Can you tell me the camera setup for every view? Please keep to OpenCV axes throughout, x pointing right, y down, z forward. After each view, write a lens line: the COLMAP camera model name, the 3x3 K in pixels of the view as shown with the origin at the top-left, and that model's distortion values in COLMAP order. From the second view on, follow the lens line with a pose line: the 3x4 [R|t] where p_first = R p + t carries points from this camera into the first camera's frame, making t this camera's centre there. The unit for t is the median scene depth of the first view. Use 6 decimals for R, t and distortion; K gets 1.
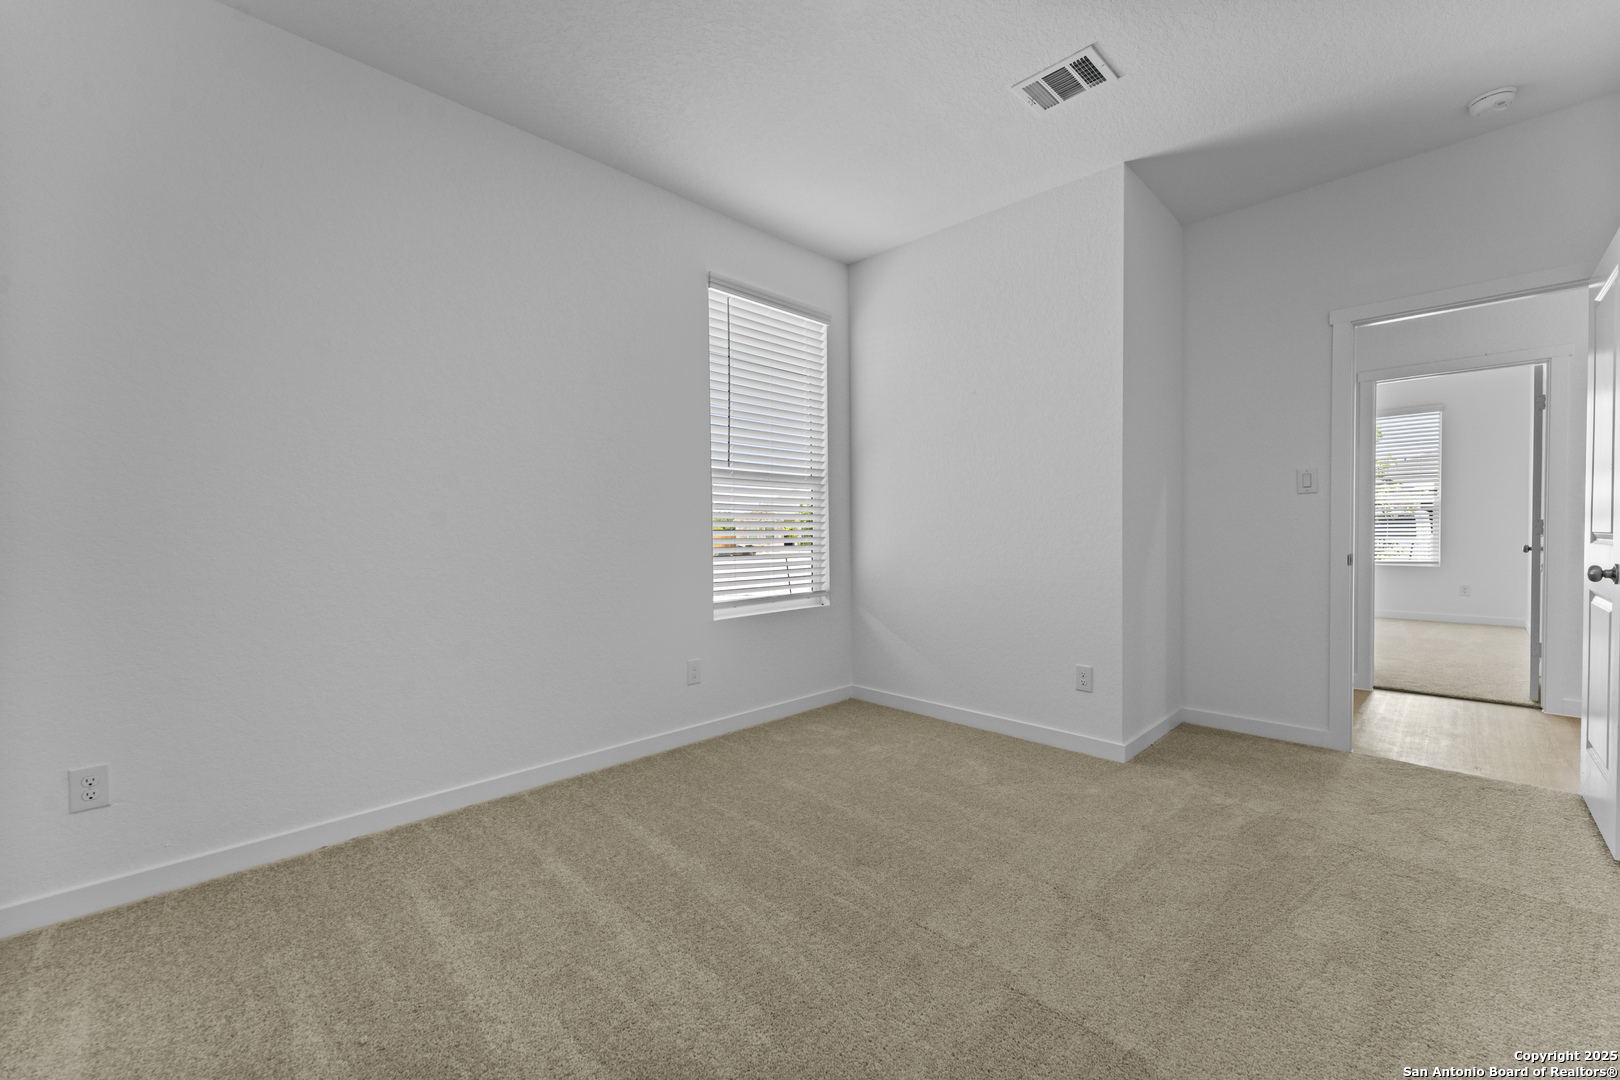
lens RADIAL K [[657.9, 0, 819.8], [0, 657.9, 536.8], [0, 0, 1]] dist [0.012283, -0.000099]
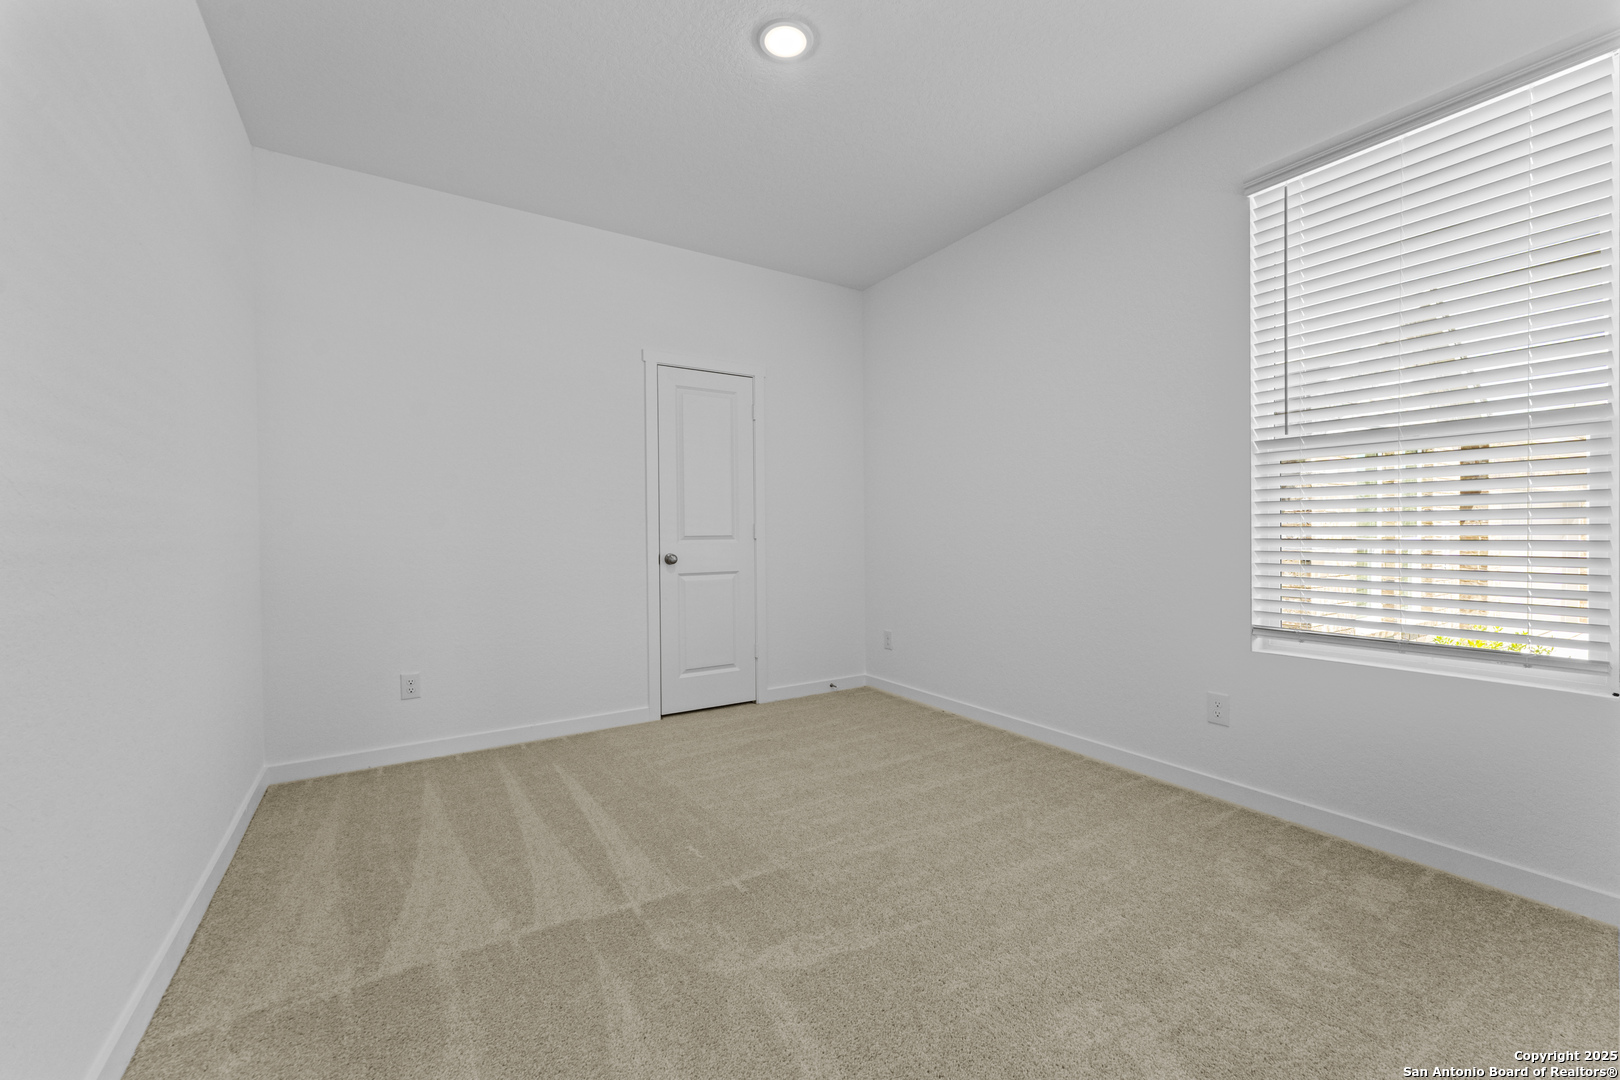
lens RADIAL K [[657.9, 0, 819.2], [0, 657.9, 536.4], [0, 0, 1]] dist [0.012283, -0.000099]
pose [[-0.208223, 0.014849, -0.977969, 0.699637], [-0.007760, 0.999828, 0.016833, -0.008057], [0.978051, 0.011094, -0.208072, 0.731483]]
